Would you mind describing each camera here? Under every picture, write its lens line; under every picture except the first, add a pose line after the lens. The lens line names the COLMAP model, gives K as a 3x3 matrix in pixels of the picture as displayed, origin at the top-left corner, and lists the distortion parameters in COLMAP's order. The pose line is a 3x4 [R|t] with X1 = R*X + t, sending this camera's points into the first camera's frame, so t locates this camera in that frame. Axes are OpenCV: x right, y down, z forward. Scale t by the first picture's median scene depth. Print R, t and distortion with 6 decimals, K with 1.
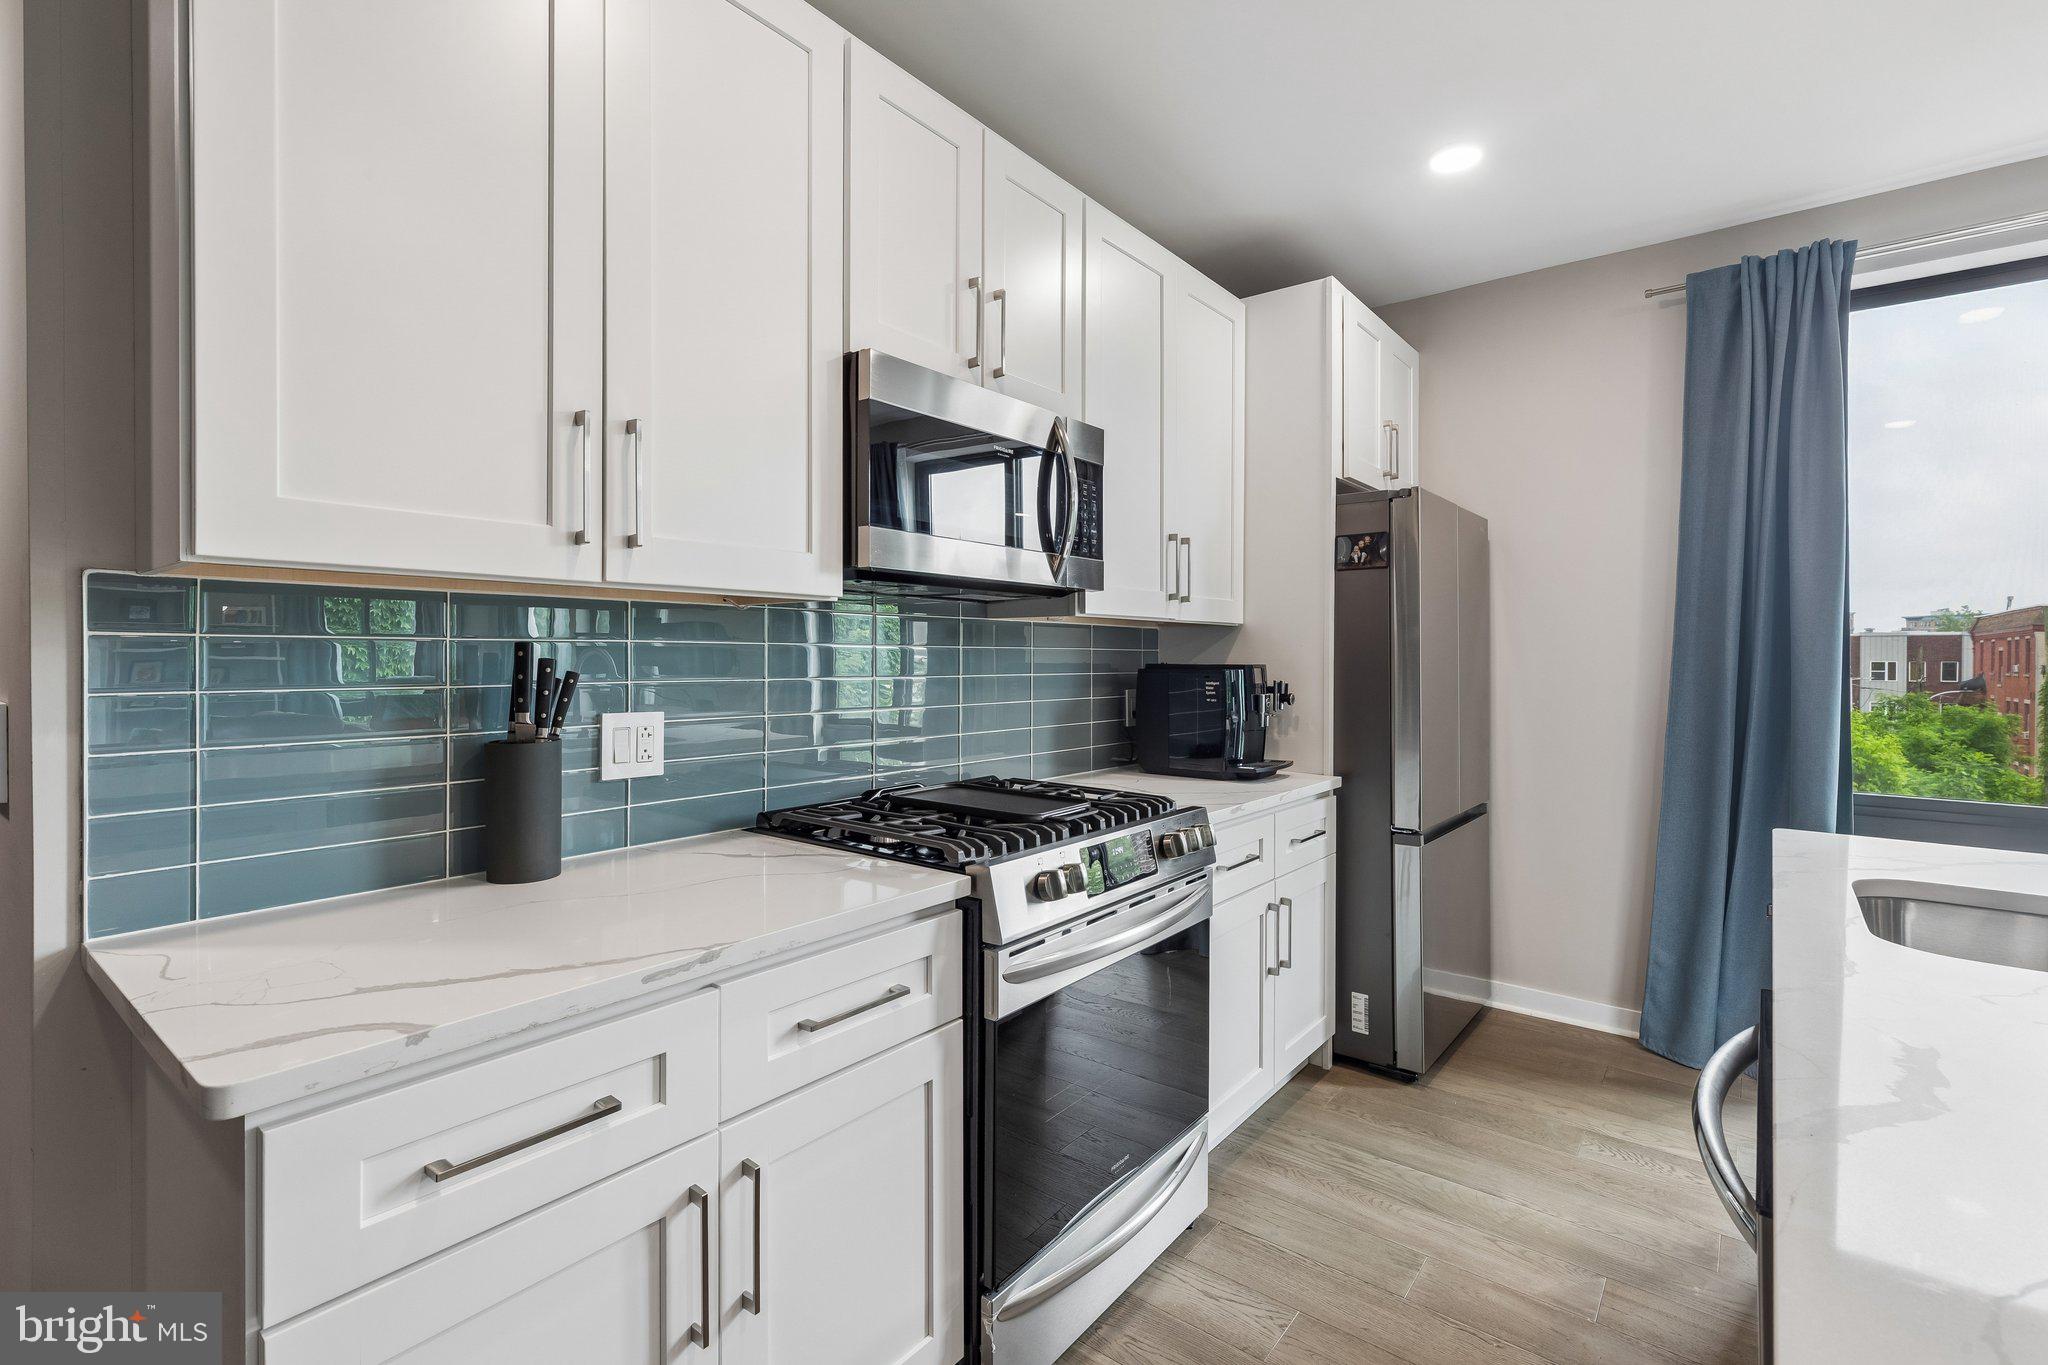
lens RADIAL K [[926.3, 0, 1030.2], [0, 926.3, 671.9], [0, 0, 1]] dist [0.007038, 0.001607]
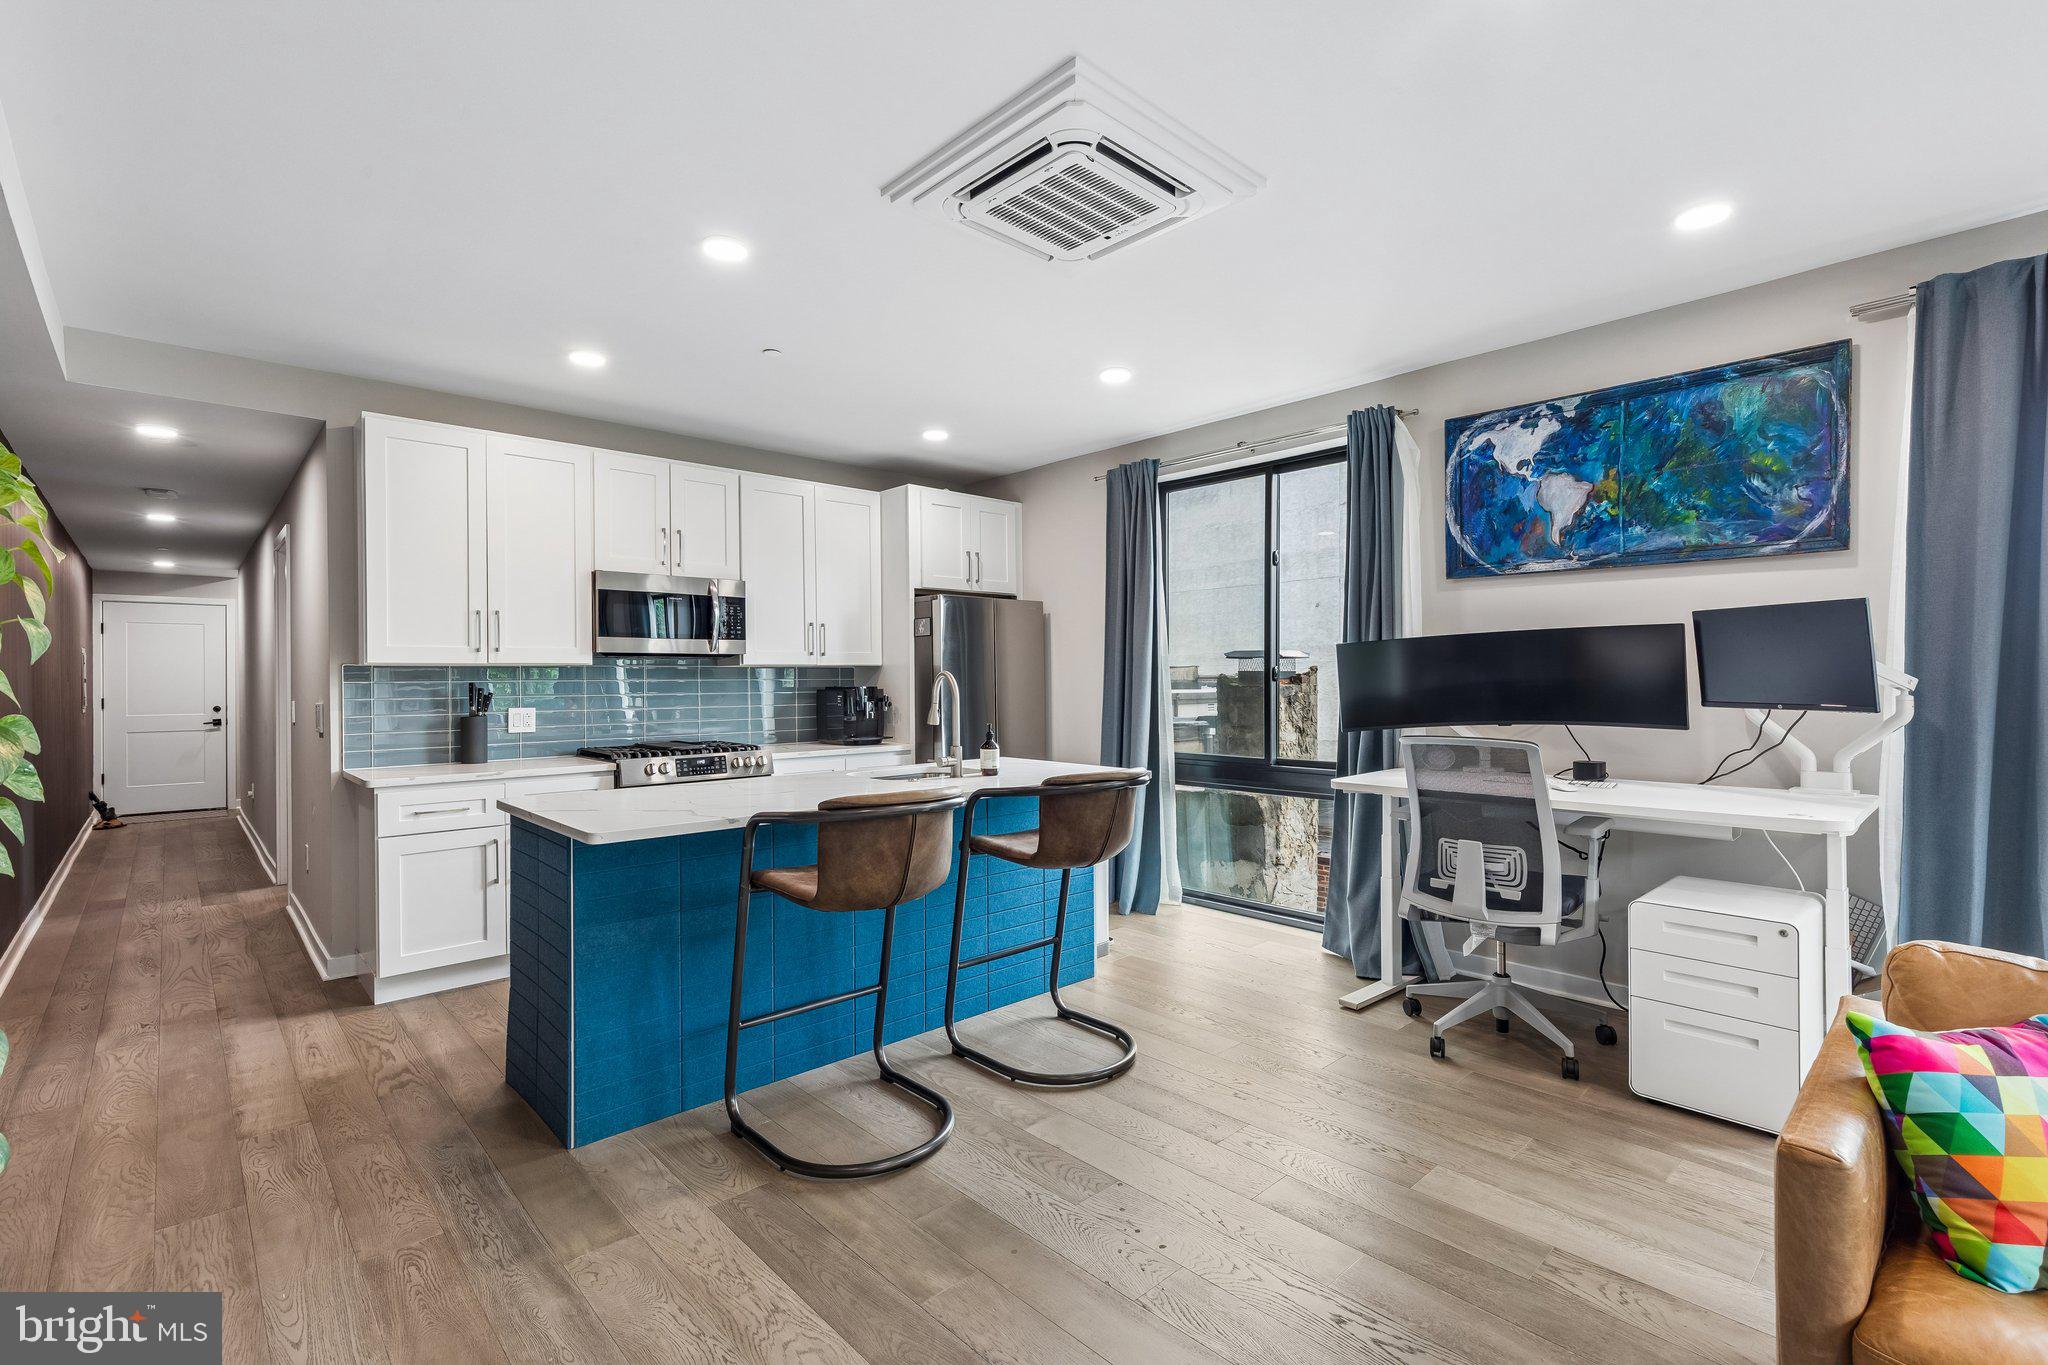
lens RADIAL K [[926.3, 0, 1019.9], [0, 926.3, 680.9], [0, 0, 1]] dist [0.007038, 0.001607]
pose [[0.986088, -0.014224, -0.165613, 1.460295], [0.011187, 0.999752, -0.019258, 0.034609], [0.165846, 0.017138, 0.986003, -1.425754]]
